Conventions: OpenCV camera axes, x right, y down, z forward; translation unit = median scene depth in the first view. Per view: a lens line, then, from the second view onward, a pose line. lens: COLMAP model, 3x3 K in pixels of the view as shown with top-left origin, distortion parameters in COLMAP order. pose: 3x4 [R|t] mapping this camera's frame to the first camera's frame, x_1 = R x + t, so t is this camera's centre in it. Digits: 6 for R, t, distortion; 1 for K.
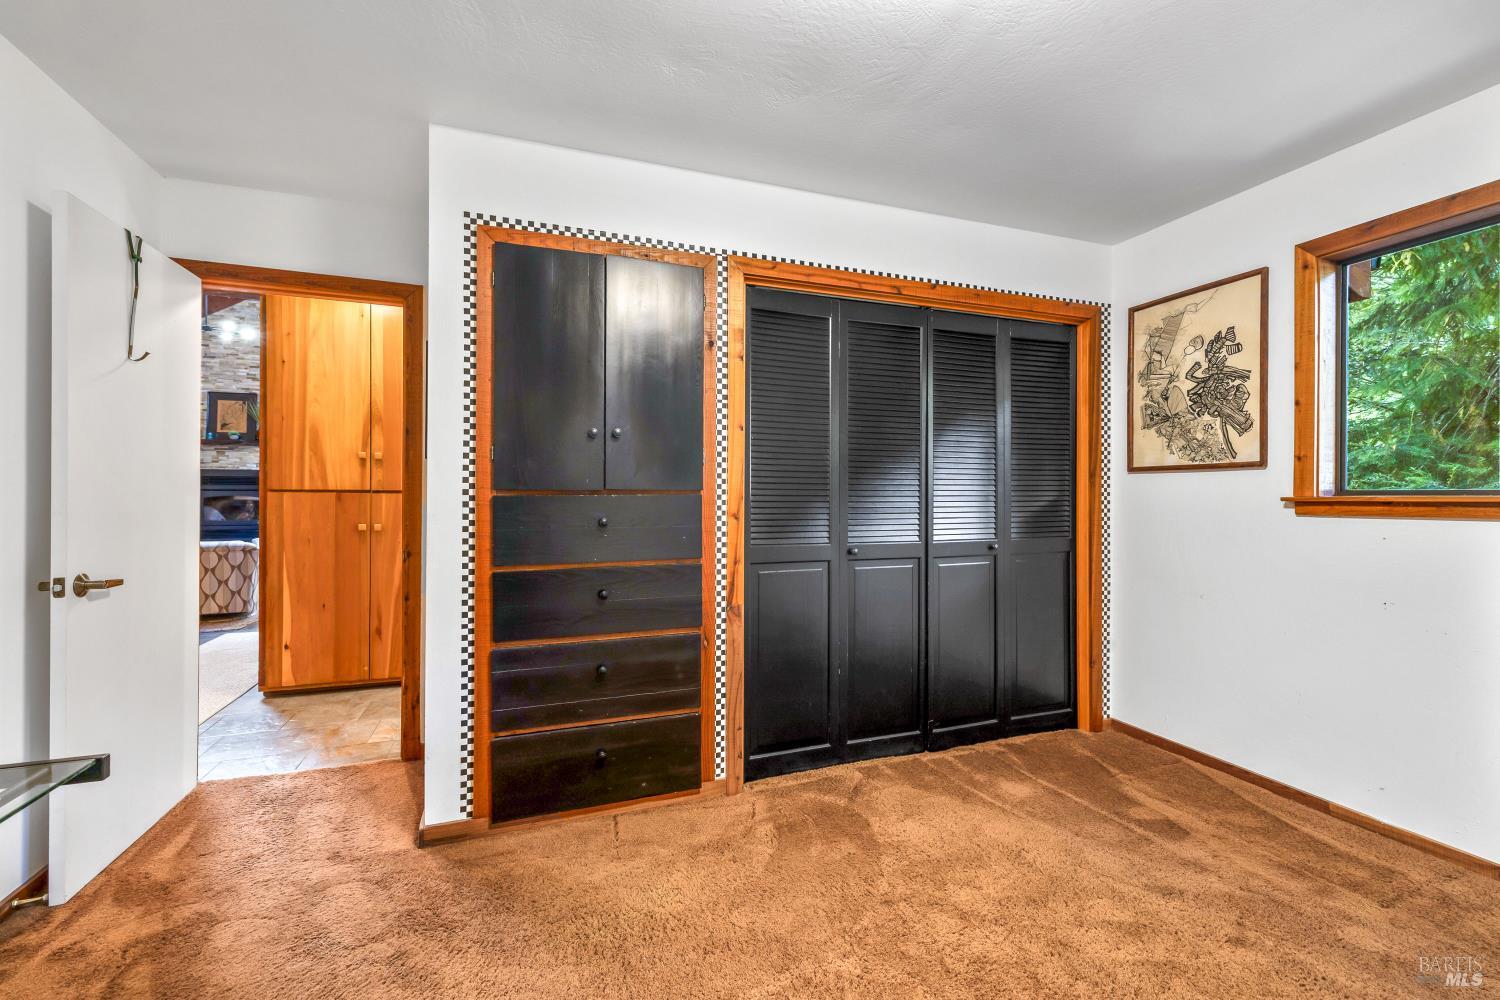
lens RADIAL K [[628.3, 0, 746.7], [0, 628.3, 494.2], [0, 0, 1]] dist [0.000705, -0.000018]
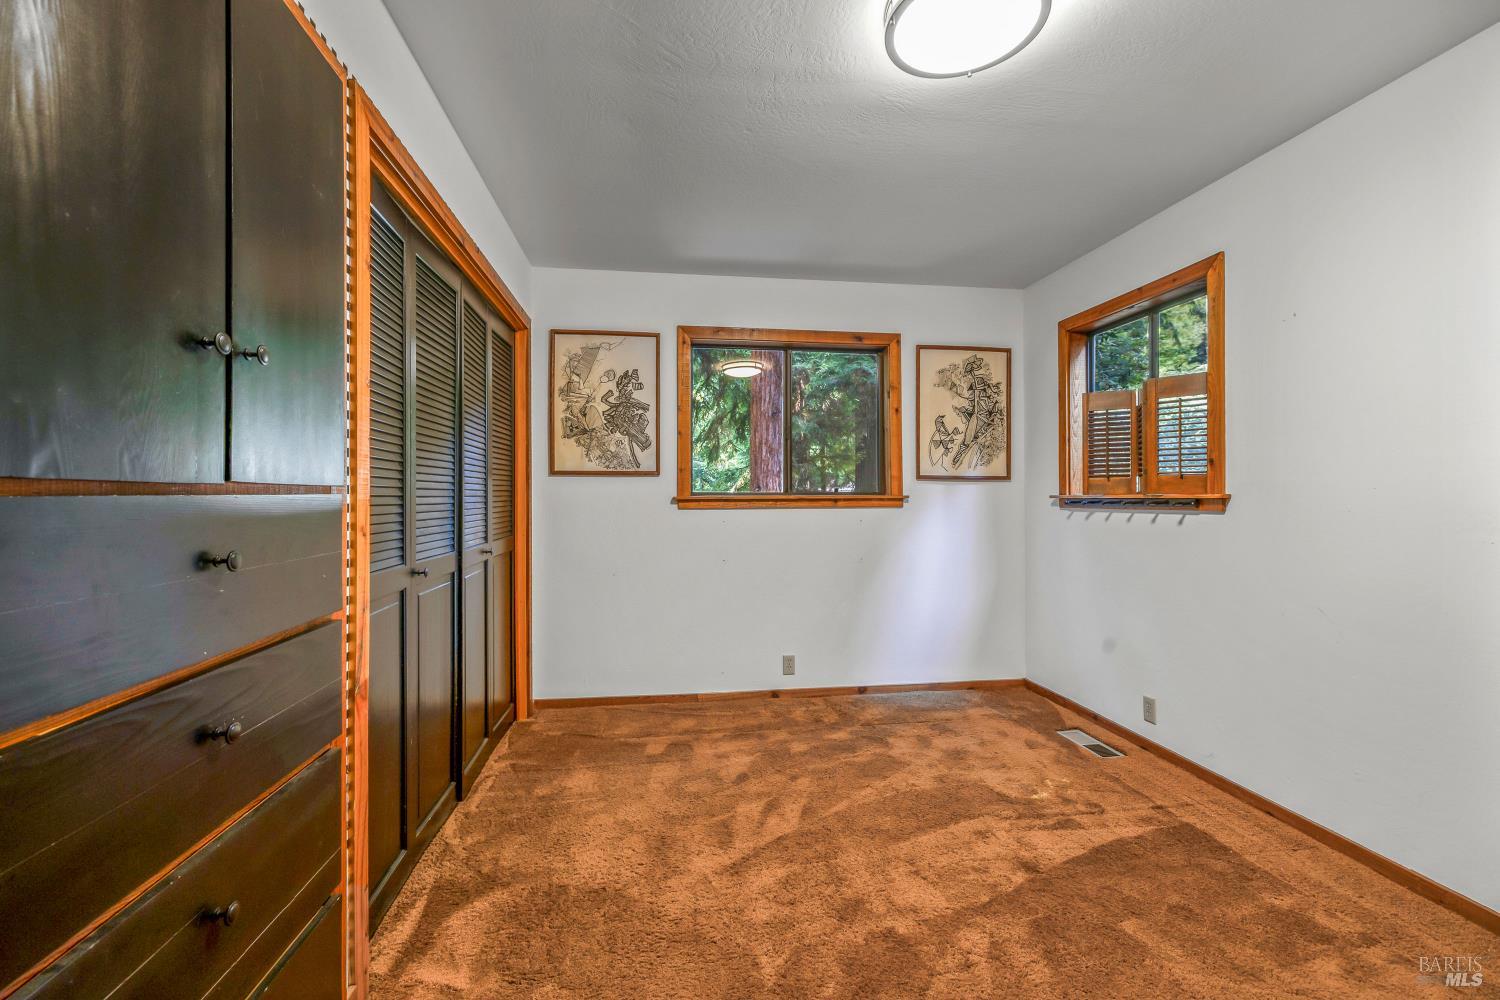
lens RADIAL K [[628.3, 0, 745.6], [0, 628.3, 496.8], [0, 0, 1]] dist [0.000705, -0.000018]
pose [[0.212080, -0.002692, 0.977249, -0.473835], [-0.000634, 0.999996, 0.002892, 0.000650], [-0.977252, -0.001233, 0.212077, 0.476175]]
